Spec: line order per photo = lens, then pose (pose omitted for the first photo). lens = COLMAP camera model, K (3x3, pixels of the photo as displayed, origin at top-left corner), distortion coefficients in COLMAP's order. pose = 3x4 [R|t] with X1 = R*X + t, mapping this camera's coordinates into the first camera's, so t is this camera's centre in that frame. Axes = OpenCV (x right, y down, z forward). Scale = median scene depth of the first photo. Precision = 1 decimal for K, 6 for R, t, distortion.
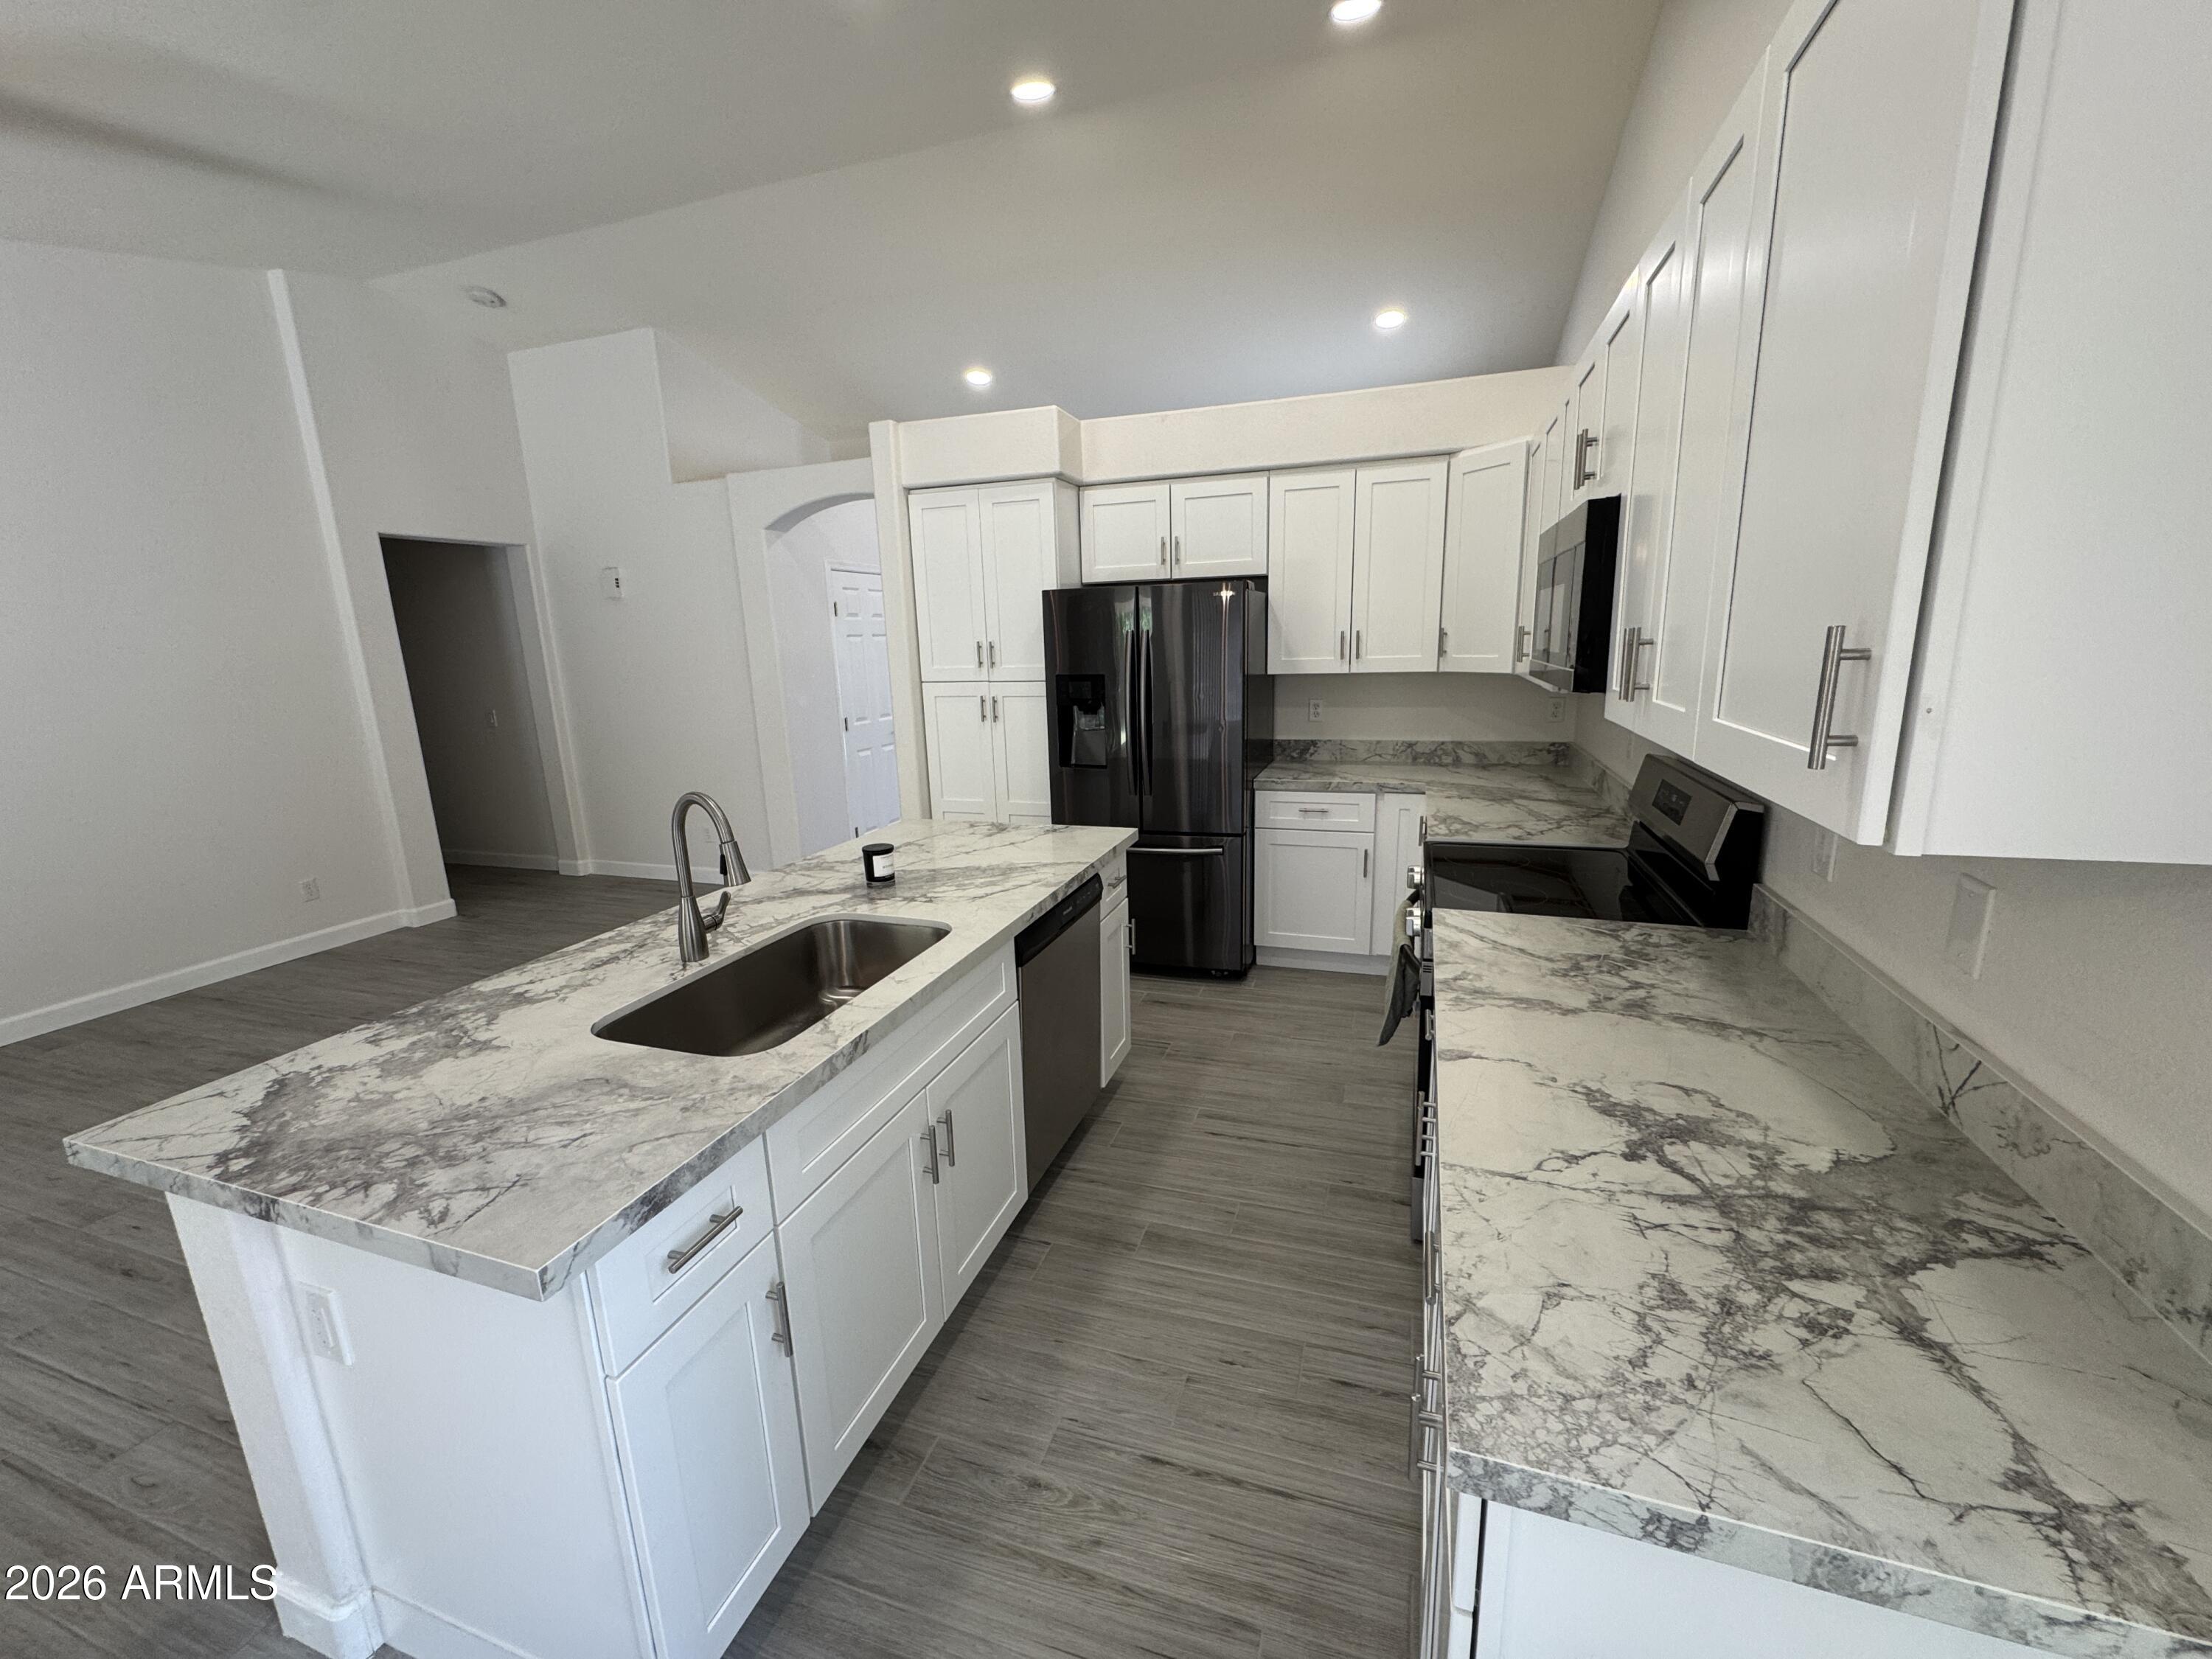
lens RADIAL K [[889.2, 0, 1110.1], [0, 889.2, 827.0], [0, 0, 1]] dist [0.001390, -0.000854]
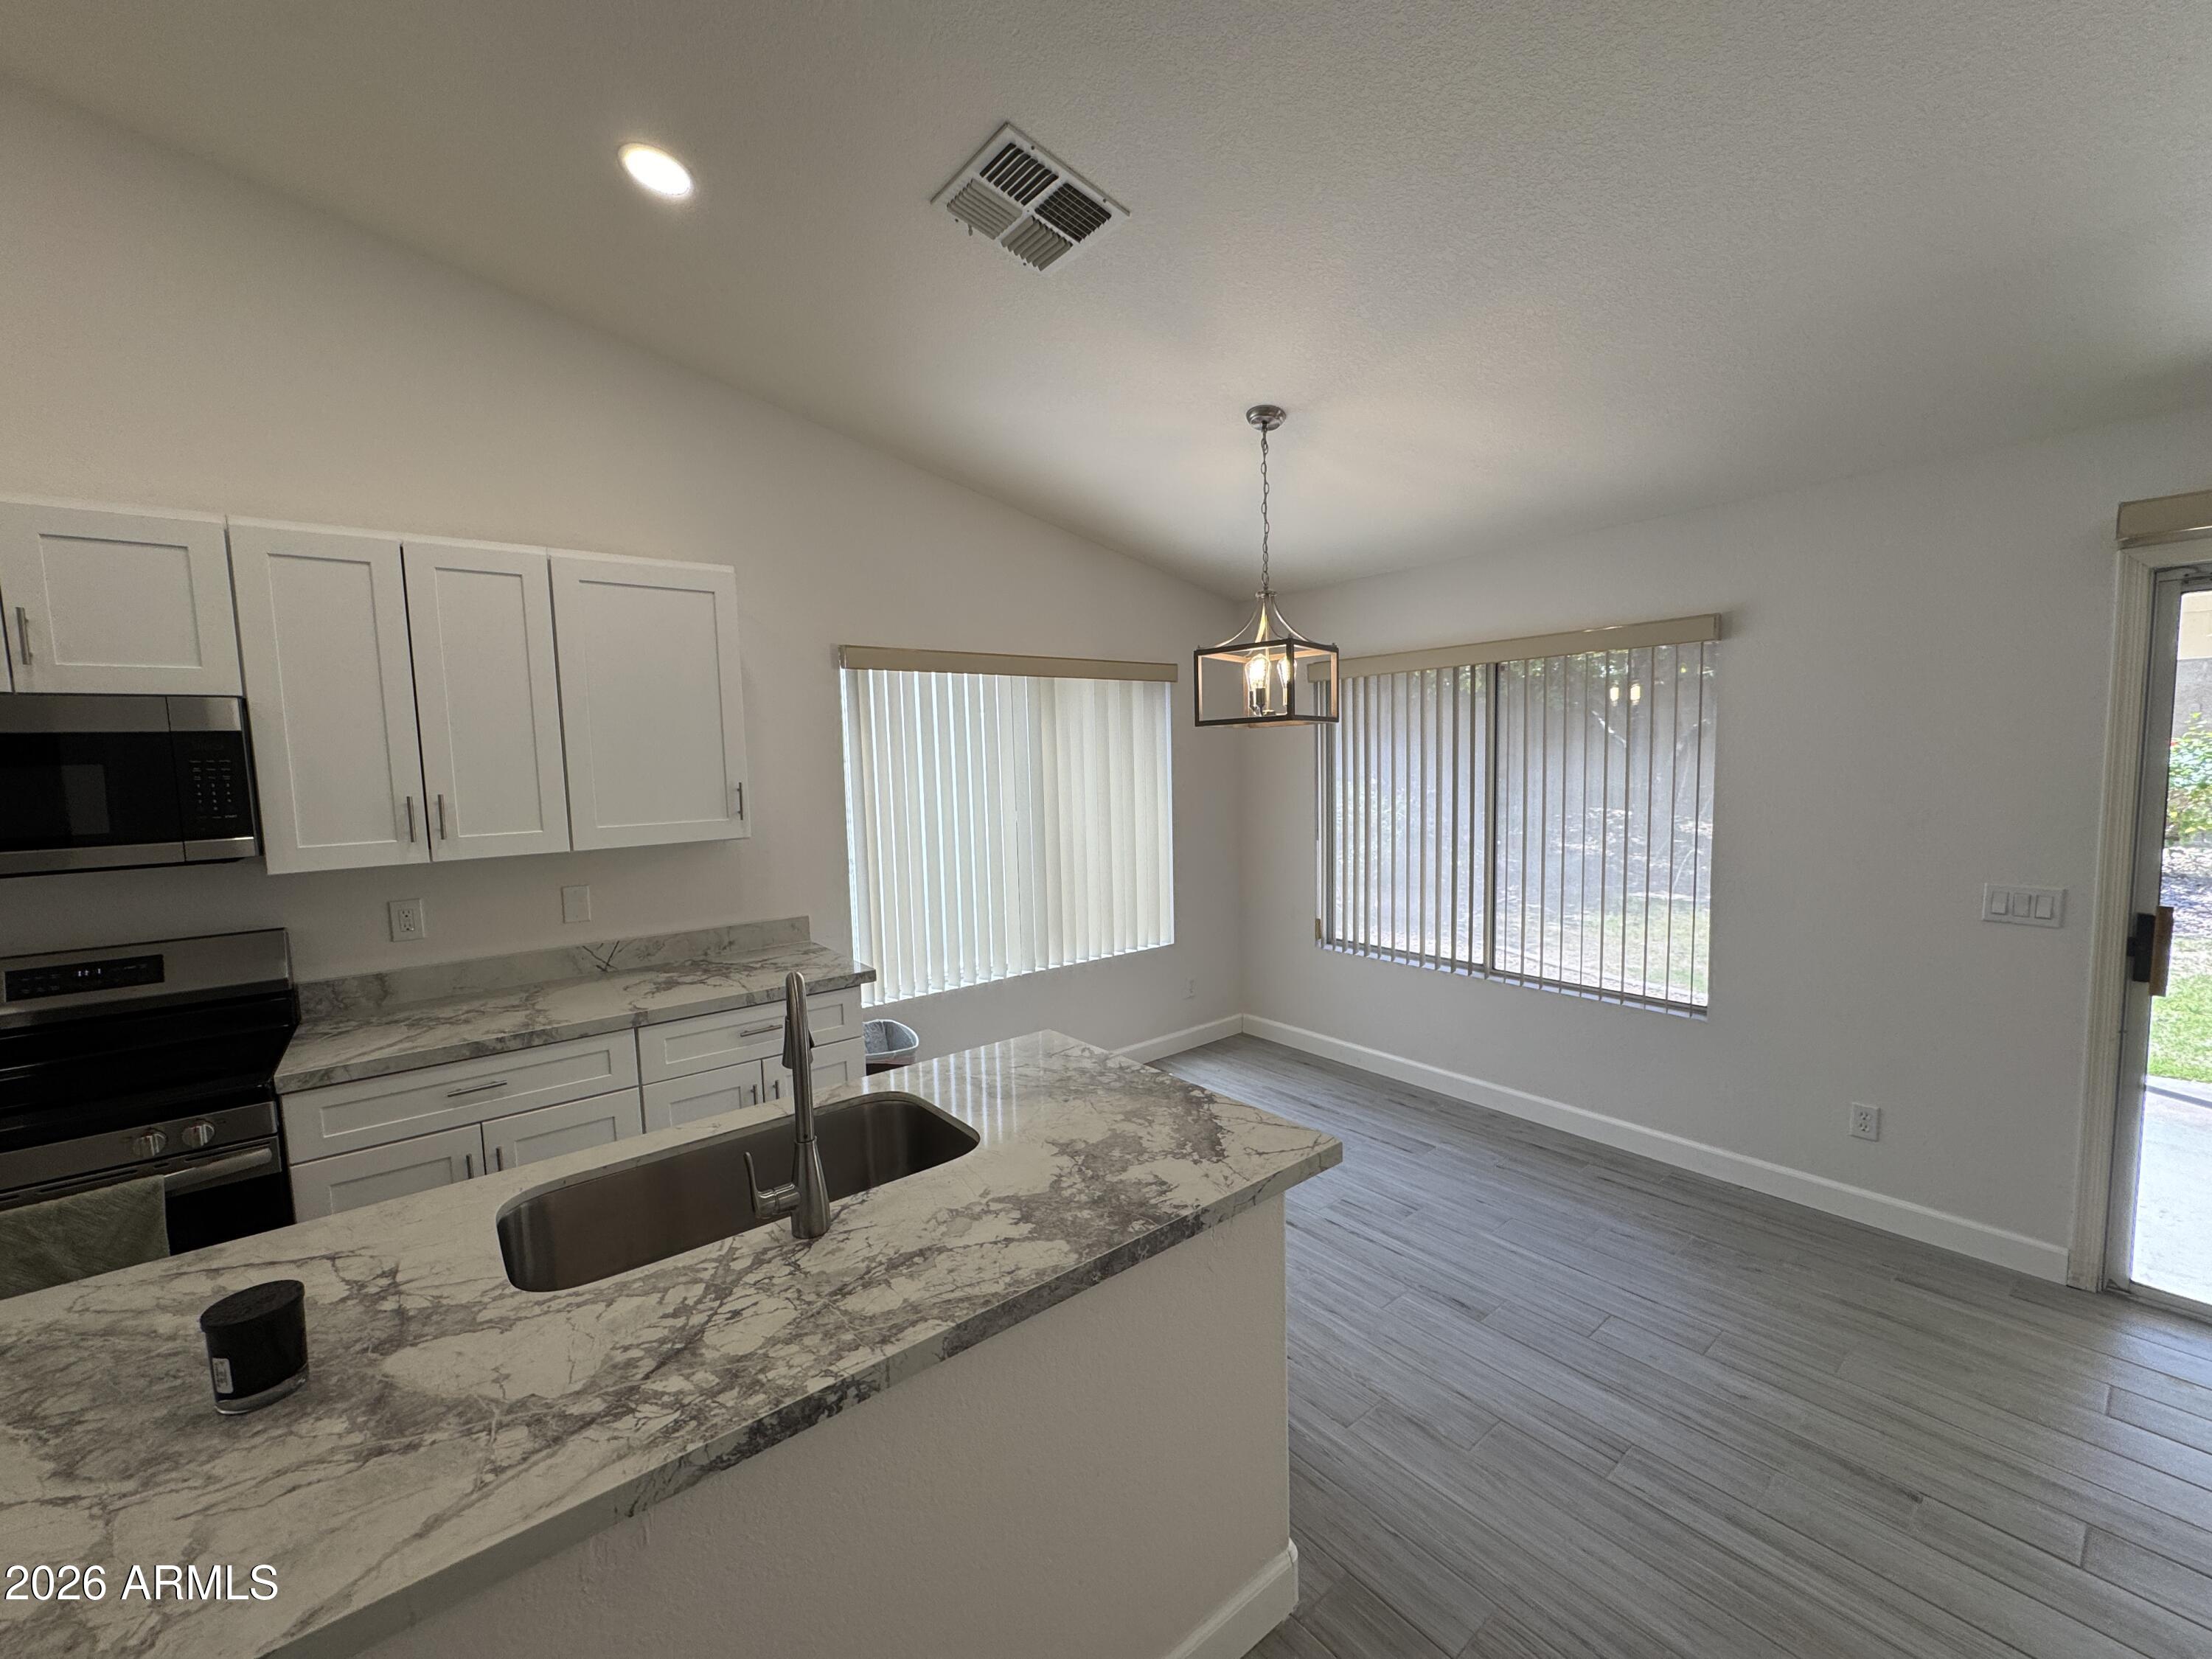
lens RADIAL K [[889.2, 0, 1115.4], [0, 889.2, 832.3], [0, 0, 1]] dist [0.001390, -0.000854]
pose [[-0.847806, 0.007697, 0.530250, -1.287805], [0.163303, 0.955095, 0.247237, -0.349769], [-0.504536, 0.296200, -0.810992, 1.677148]]
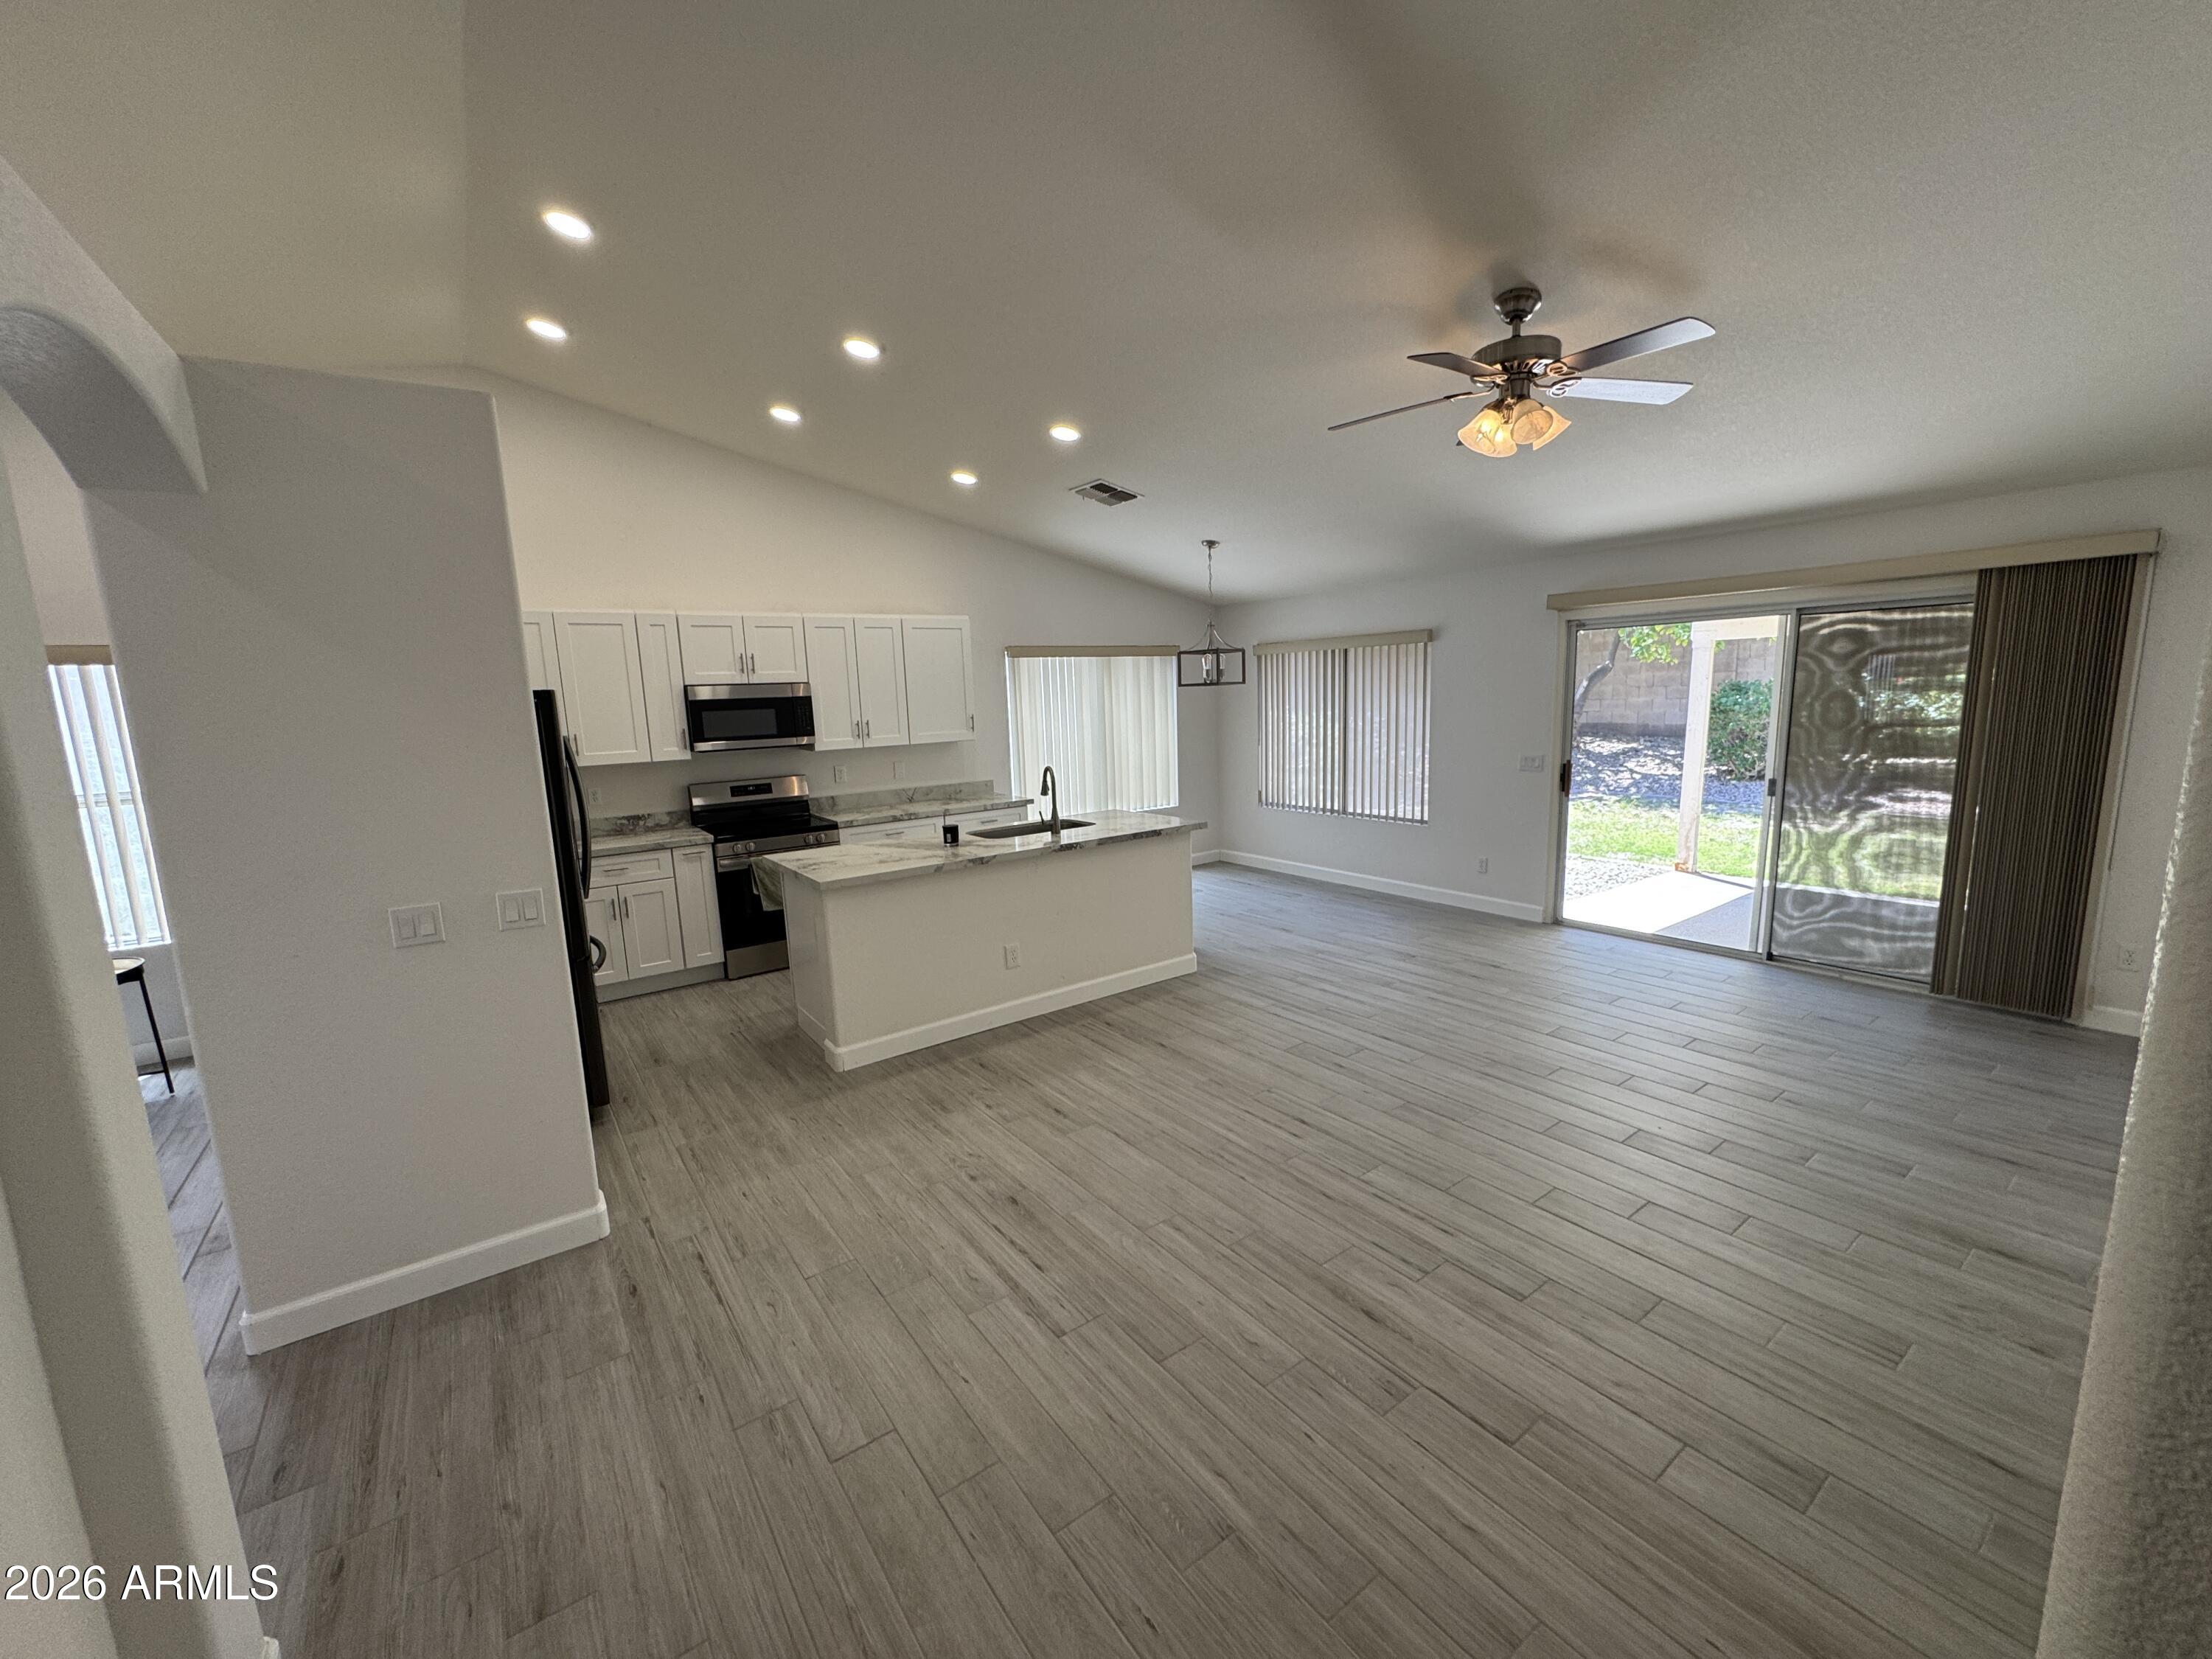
lens RADIAL K [[889.2, 0, 1101.5], [0, 889.2, 841.9], [0, 0, 1]] dist [0.001390, -0.000854]
pose [[-0.814080, -0.038796, 0.579456, -1.847906], [0.183372, 0.929552, 0.319857, -0.541099], [-0.551044, 0.366645, -0.749615, 2.499844]]
